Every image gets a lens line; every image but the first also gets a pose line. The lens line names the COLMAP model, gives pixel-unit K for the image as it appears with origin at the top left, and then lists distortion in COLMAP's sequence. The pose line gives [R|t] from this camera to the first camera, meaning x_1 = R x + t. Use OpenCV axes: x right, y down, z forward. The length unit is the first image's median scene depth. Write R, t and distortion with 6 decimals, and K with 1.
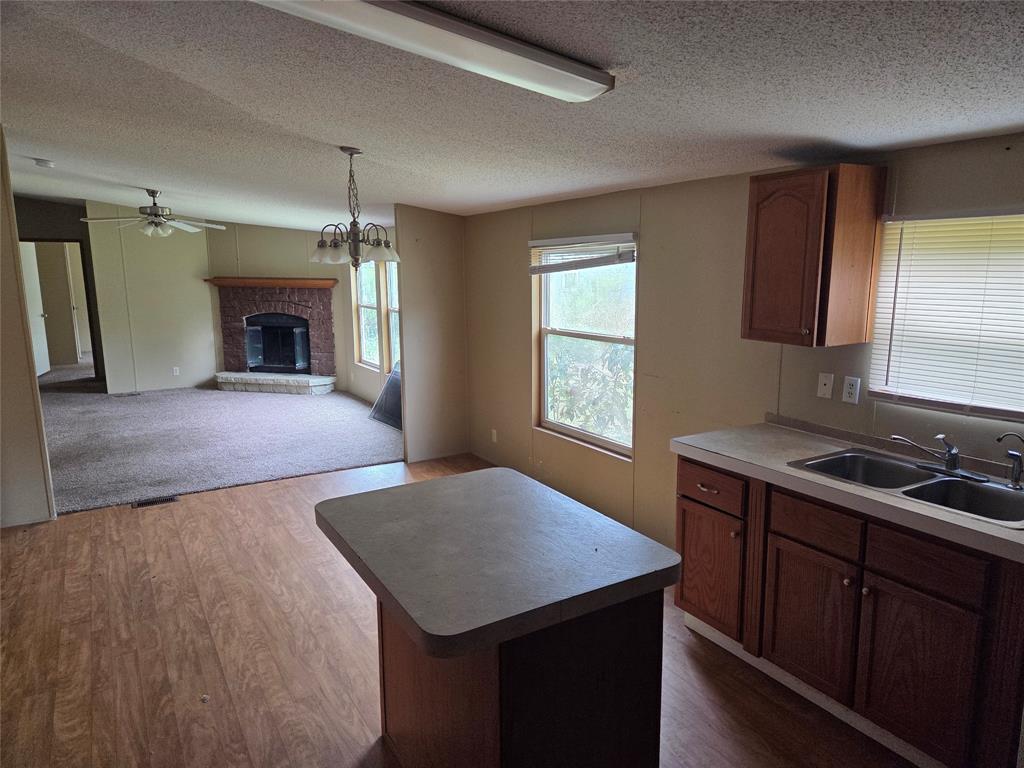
lens RADIAL K [[686.0, 0, 512.0], [0, 686.0, 384.0], [0, 0, 1]] dist [0.088374, -0.081033]
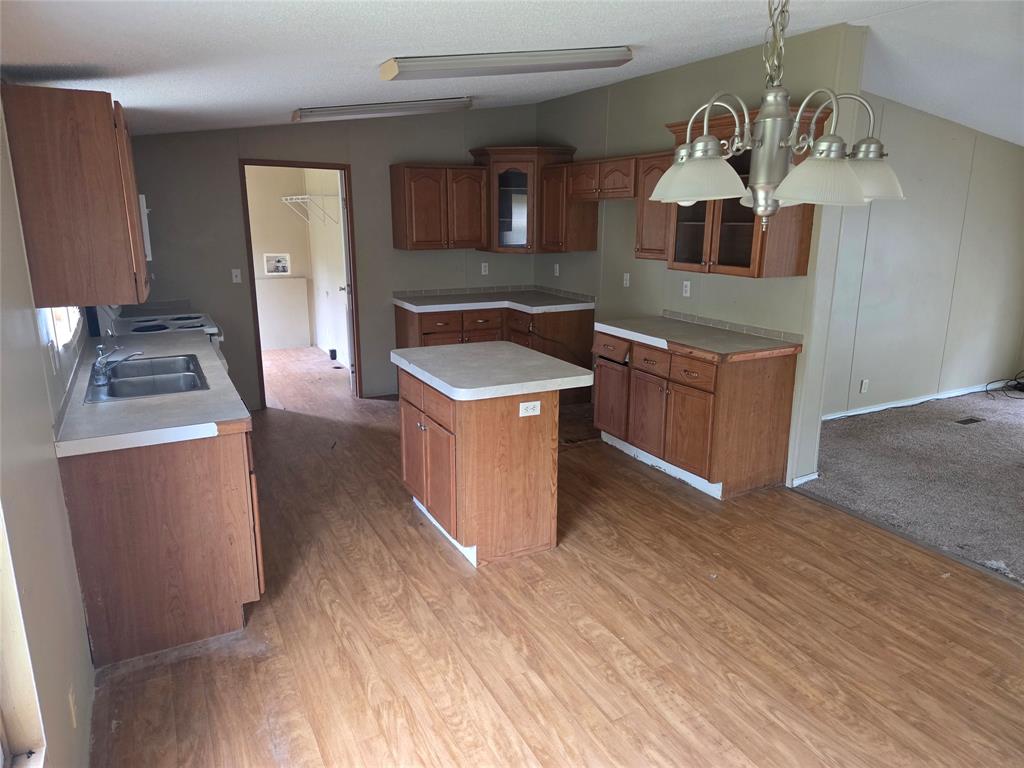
lens RADIAL K [[690.7, 0, 509.5], [0, 690.7, 375.6], [0, 0, 1]] dist [0.087885, -0.076610]
pose [[-0.998624, -0.006709, 0.052013, -0.067107], [0.014756, 0.915778, 0.401413, -0.155791], [-0.050326, 0.401628, -0.914419, 0.881709]]
